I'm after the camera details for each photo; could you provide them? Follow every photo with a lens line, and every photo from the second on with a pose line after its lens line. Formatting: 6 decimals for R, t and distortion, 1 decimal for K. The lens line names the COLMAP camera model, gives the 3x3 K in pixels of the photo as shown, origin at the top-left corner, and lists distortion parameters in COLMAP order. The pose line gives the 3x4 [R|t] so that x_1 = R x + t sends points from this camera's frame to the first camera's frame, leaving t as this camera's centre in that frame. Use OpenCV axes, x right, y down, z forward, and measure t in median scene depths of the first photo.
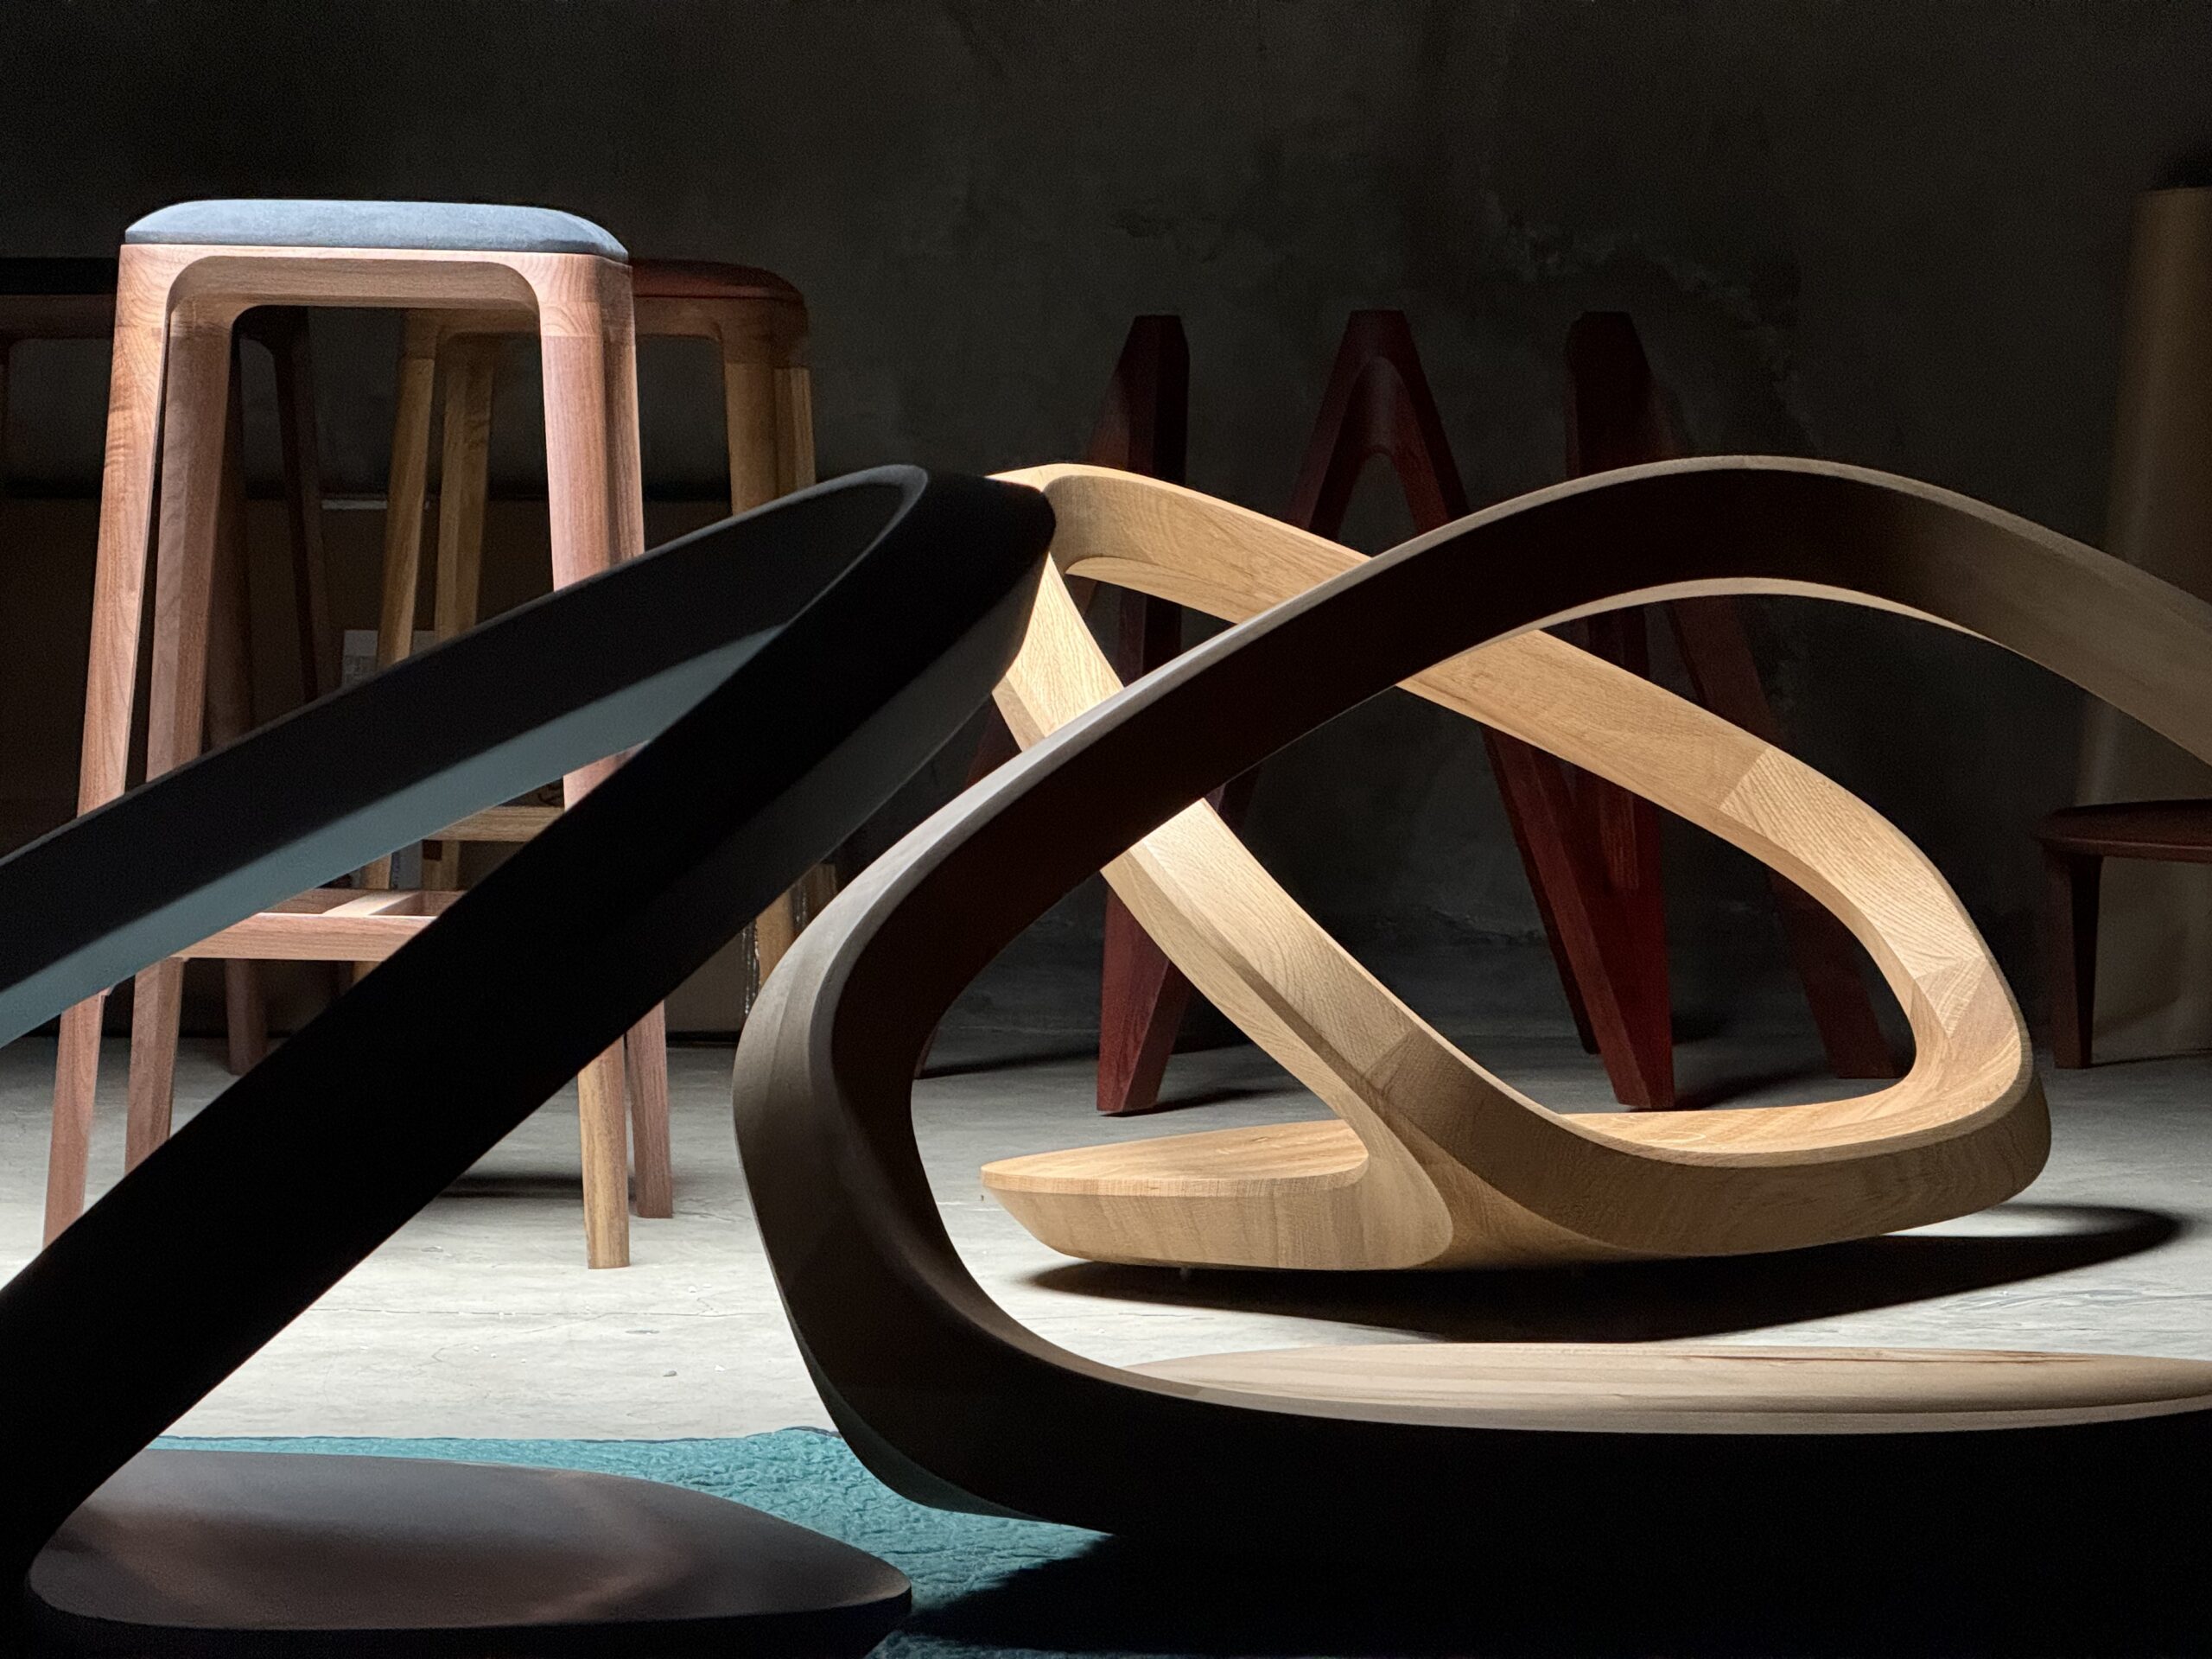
lens RADIAL K [[7890.7, 0, 1094.5], [0, 7890.7, 819.6], [0, 0, 1]] dist [0.219989, 0.000000]
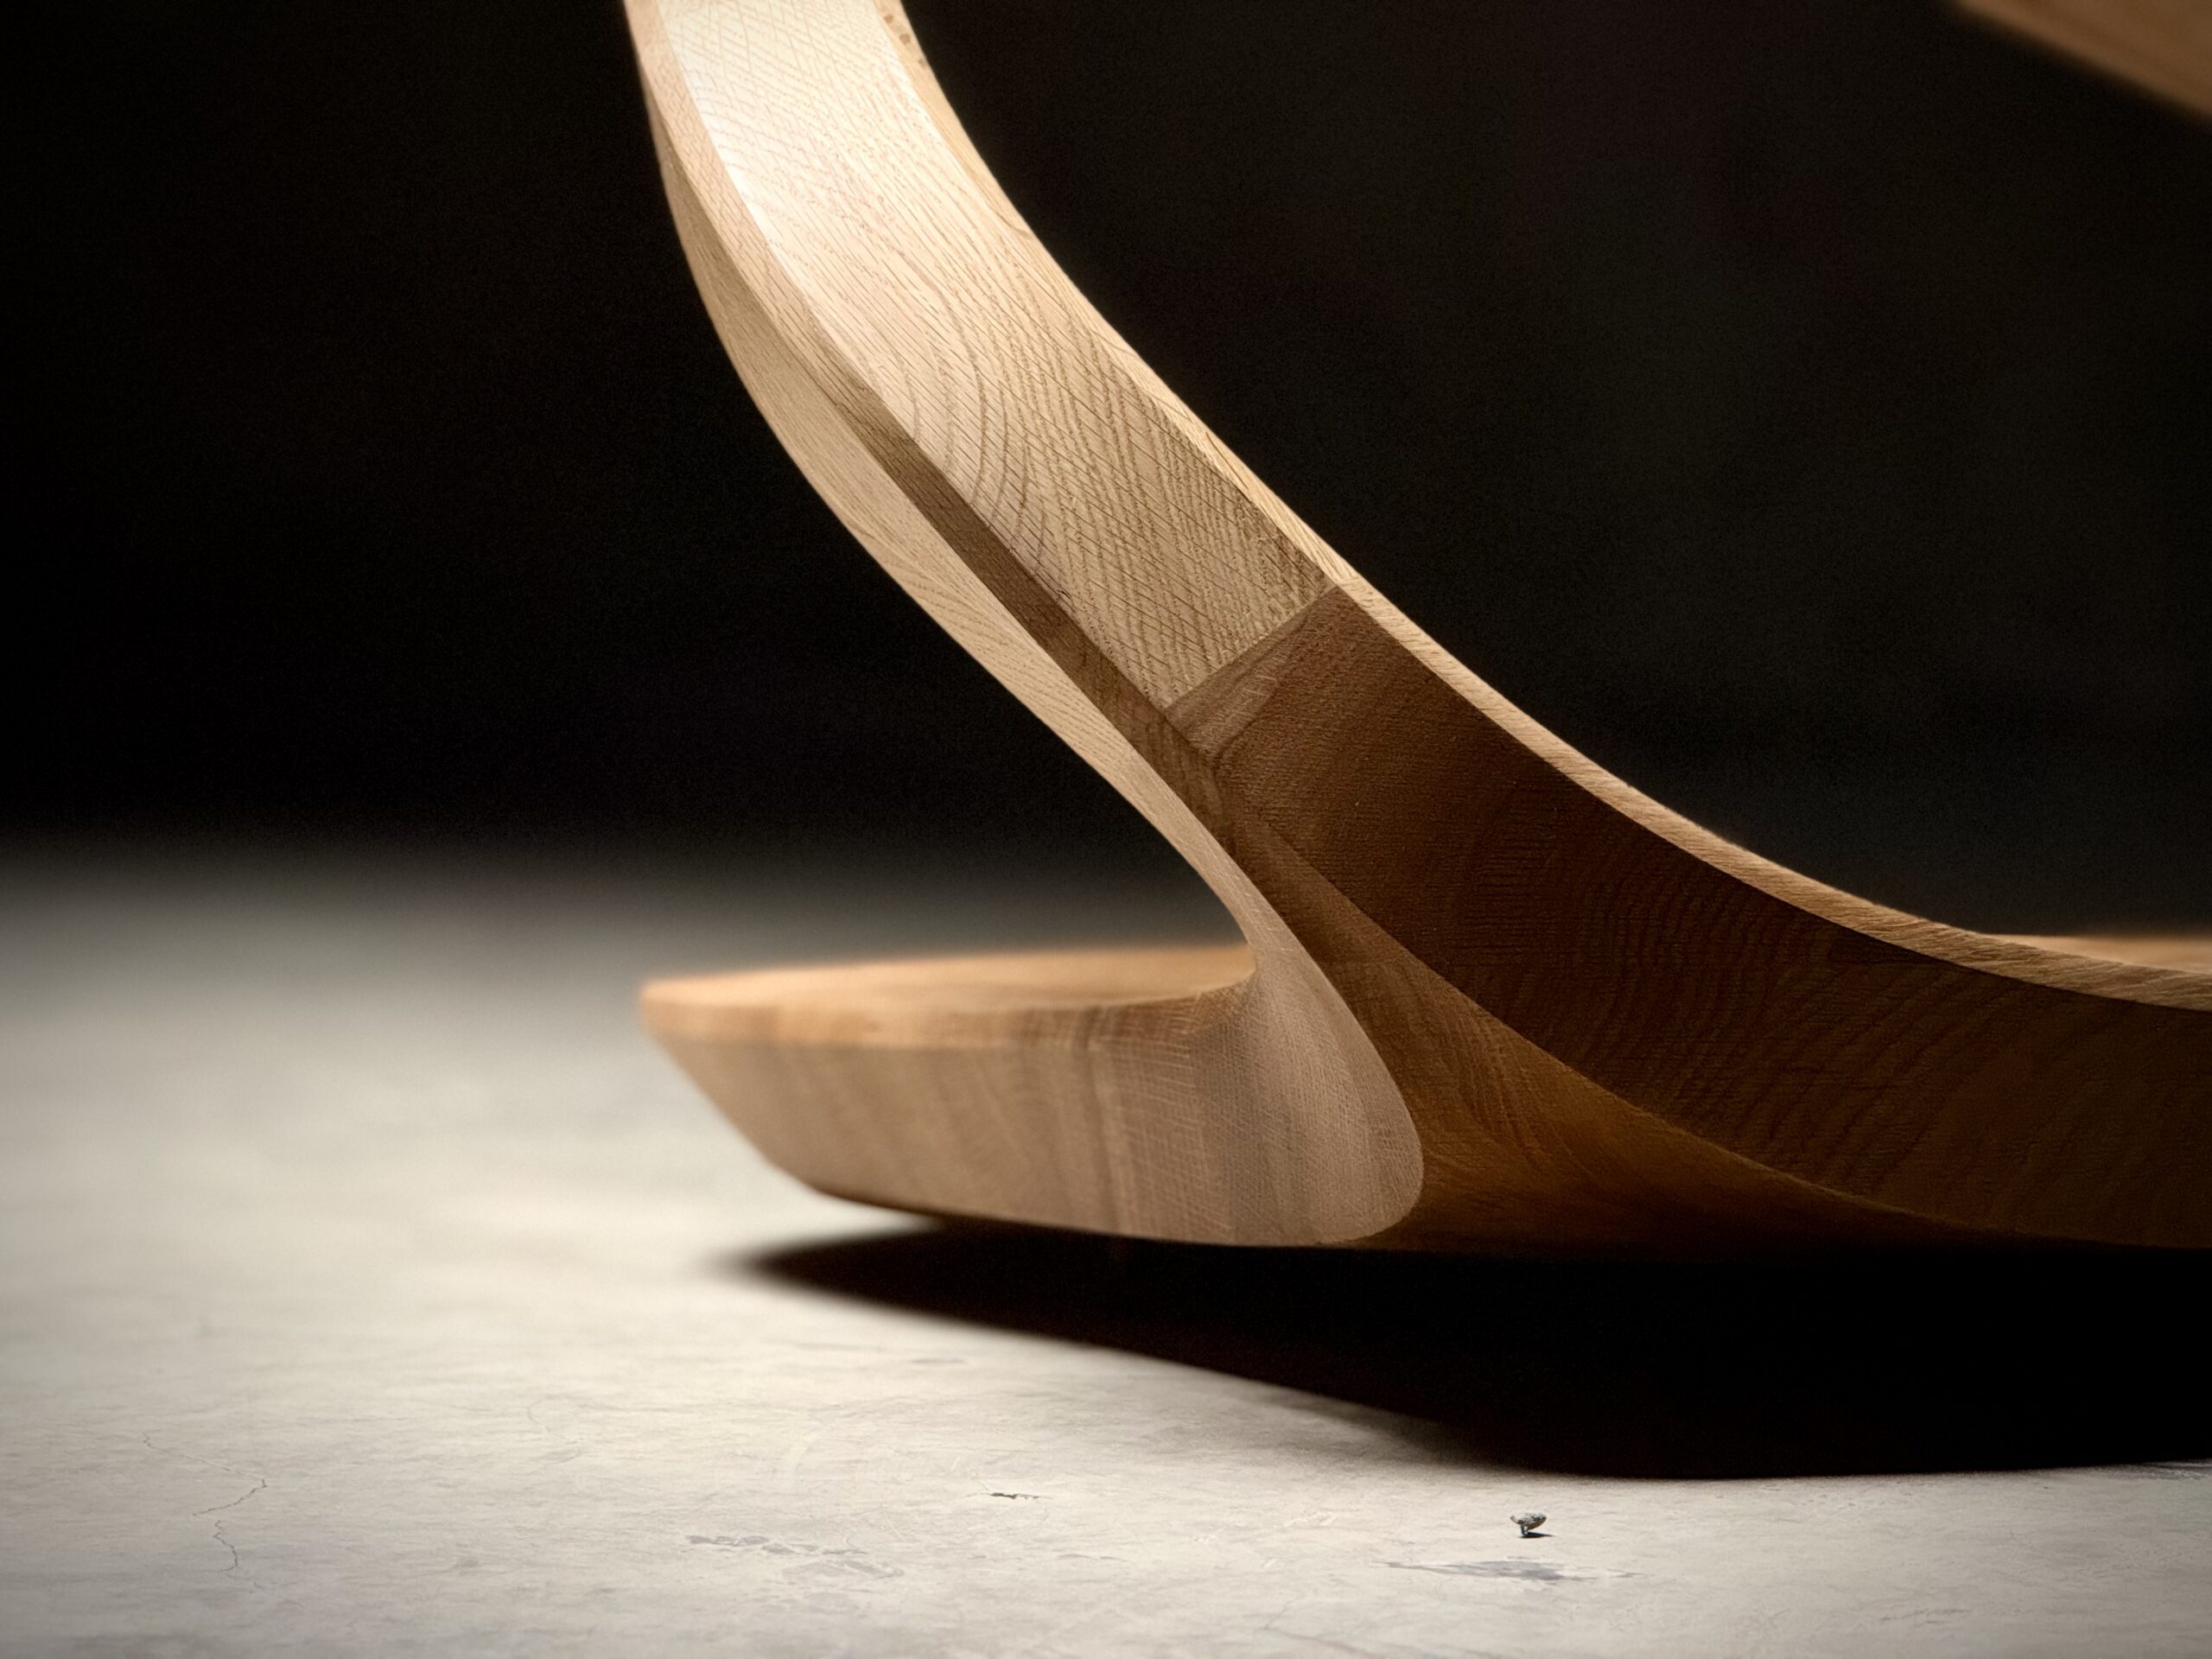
lens RADIAL K [[7890.7, 0, 1113.6], [0, 7890.7, 822.5], [0, 0, 1]] dist [0.219989, 0.000000]
pose [[0.974254, 0.028865, -0.223597, 0.113326], [-0.029393, 0.999567, 0.000966, 0.036813], [0.223528, 0.005631, 0.974681, 0.634235]]
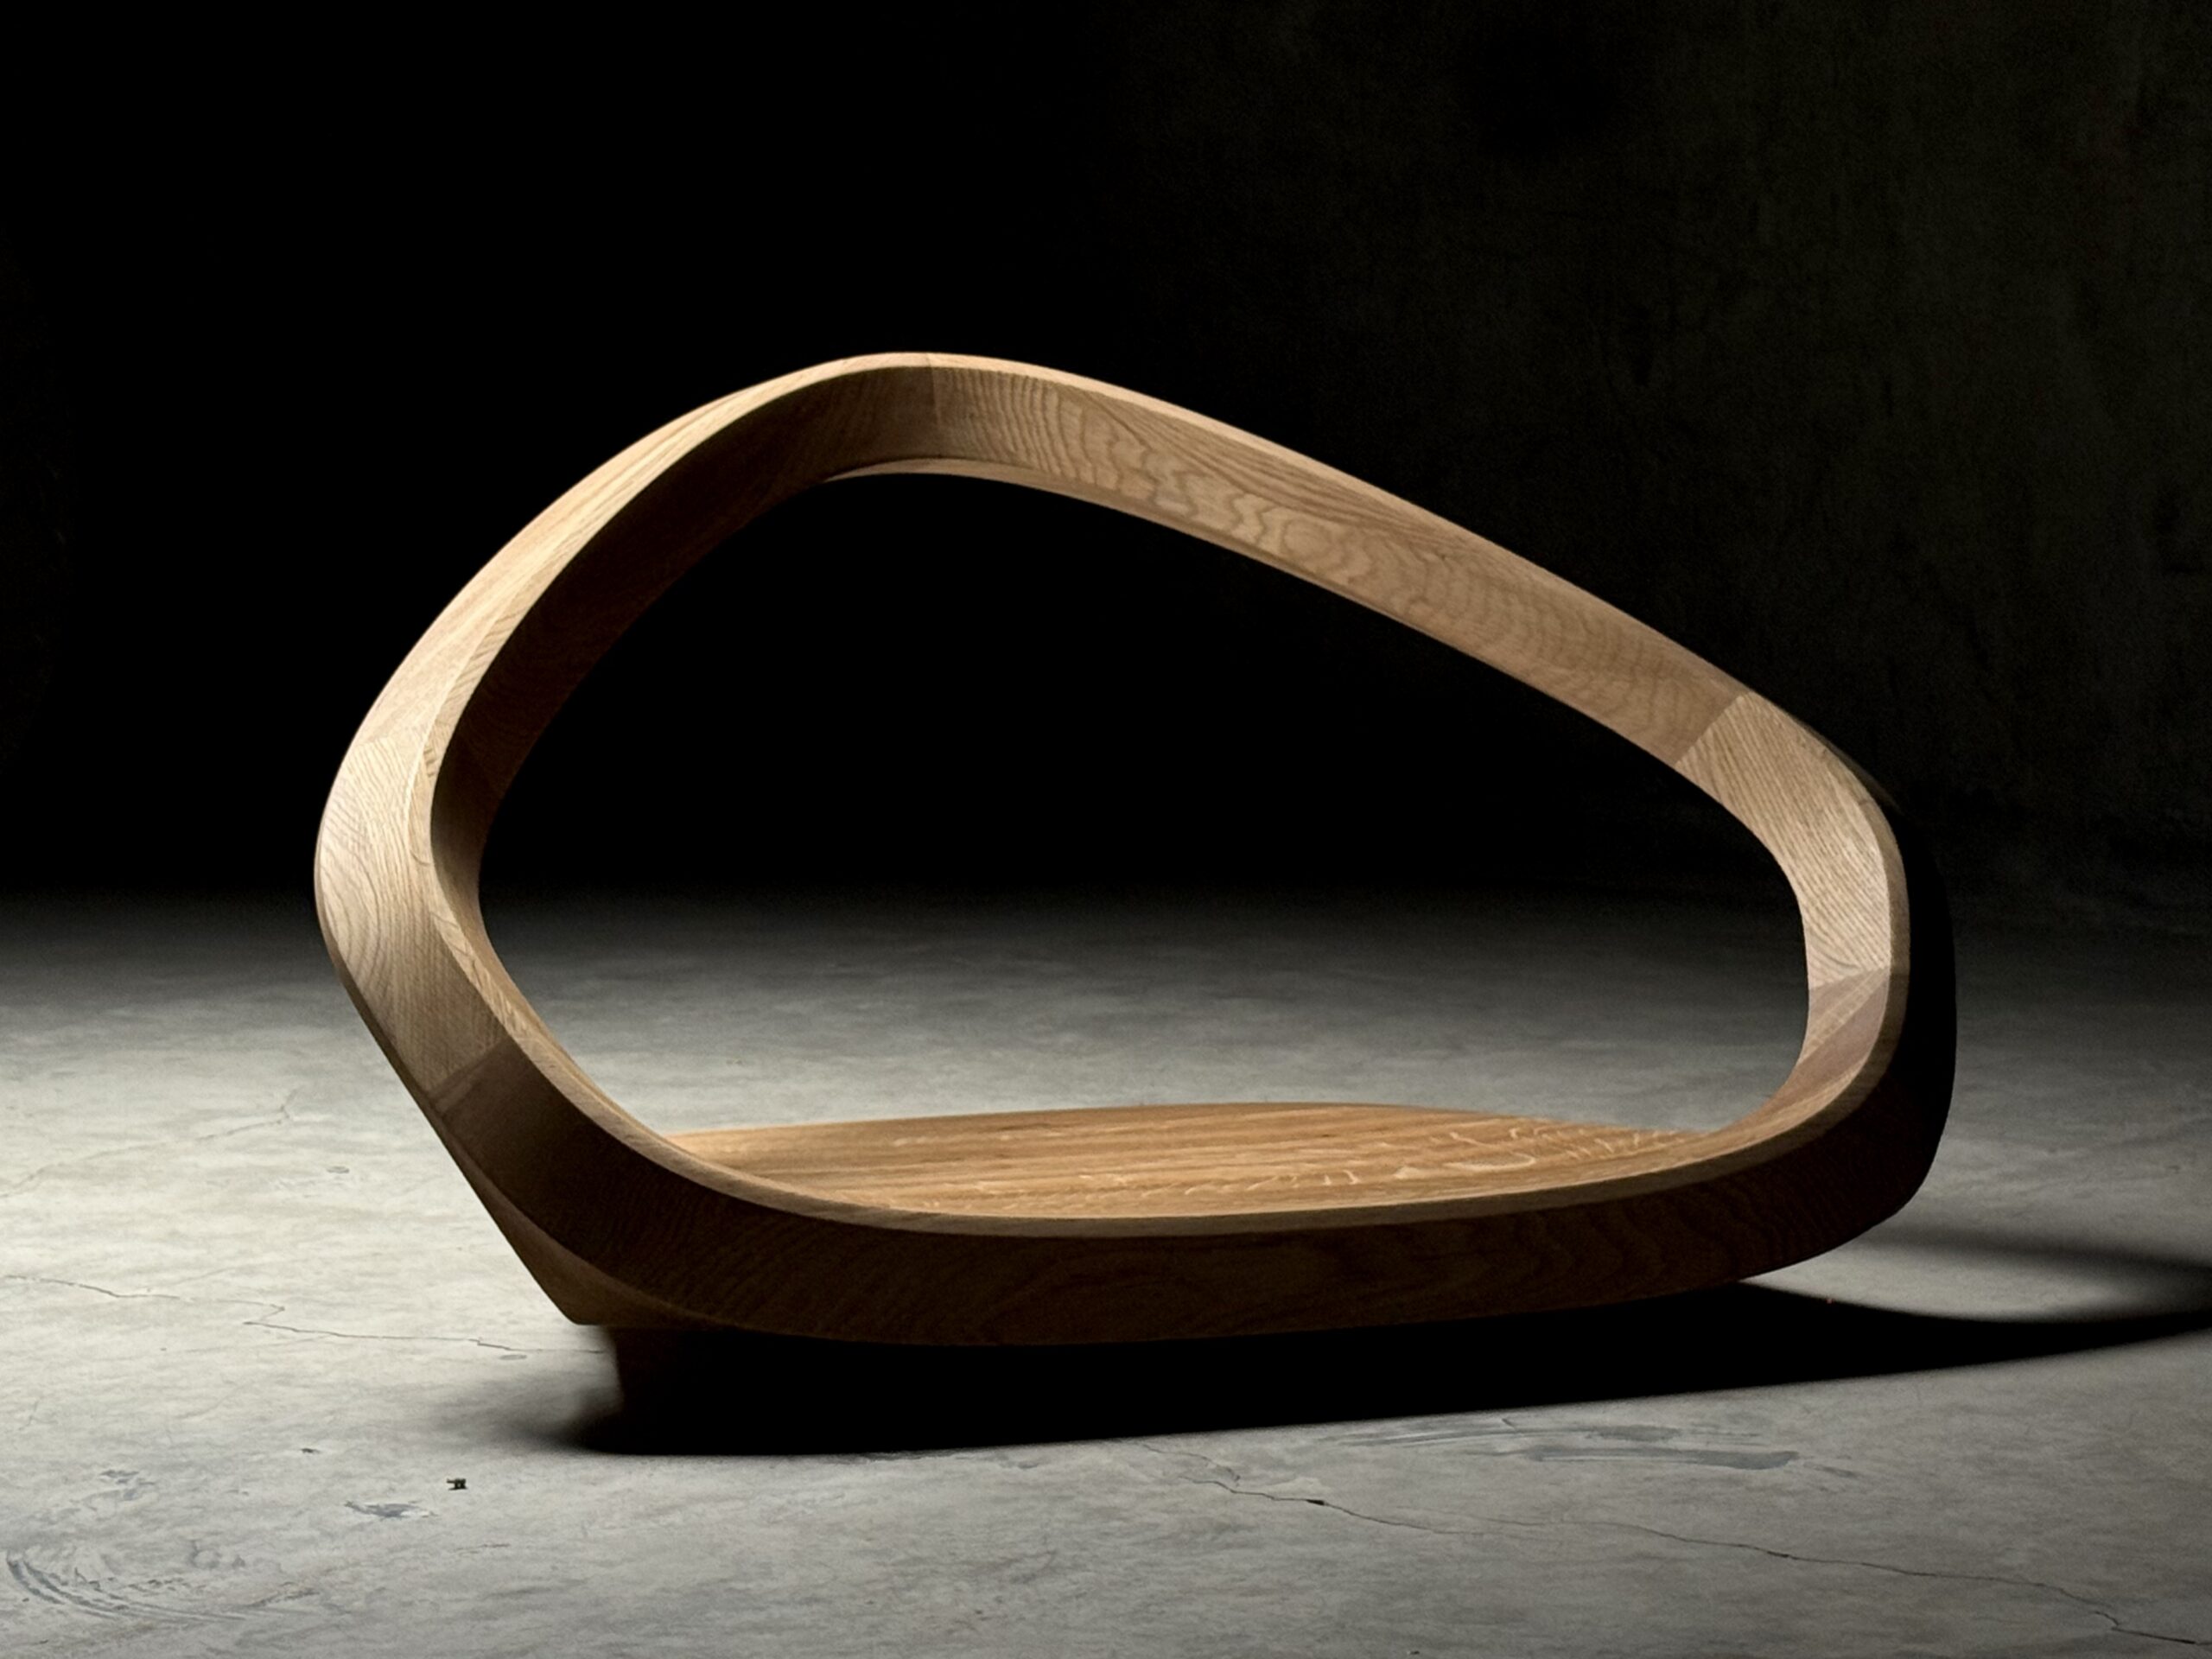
lens RADIAL K [[5085.9, 0, 1104.9], [0, 5085.9, 833.3], [0, 0, 1]] dist [0.125501, 0.000000]
pose [[0.819419, 0.049416, -0.571061, 0.387516], [-0.025889, 0.998451, 0.049252, -0.022177], [0.572610, -0.025574, 0.819429, 0.603777]]
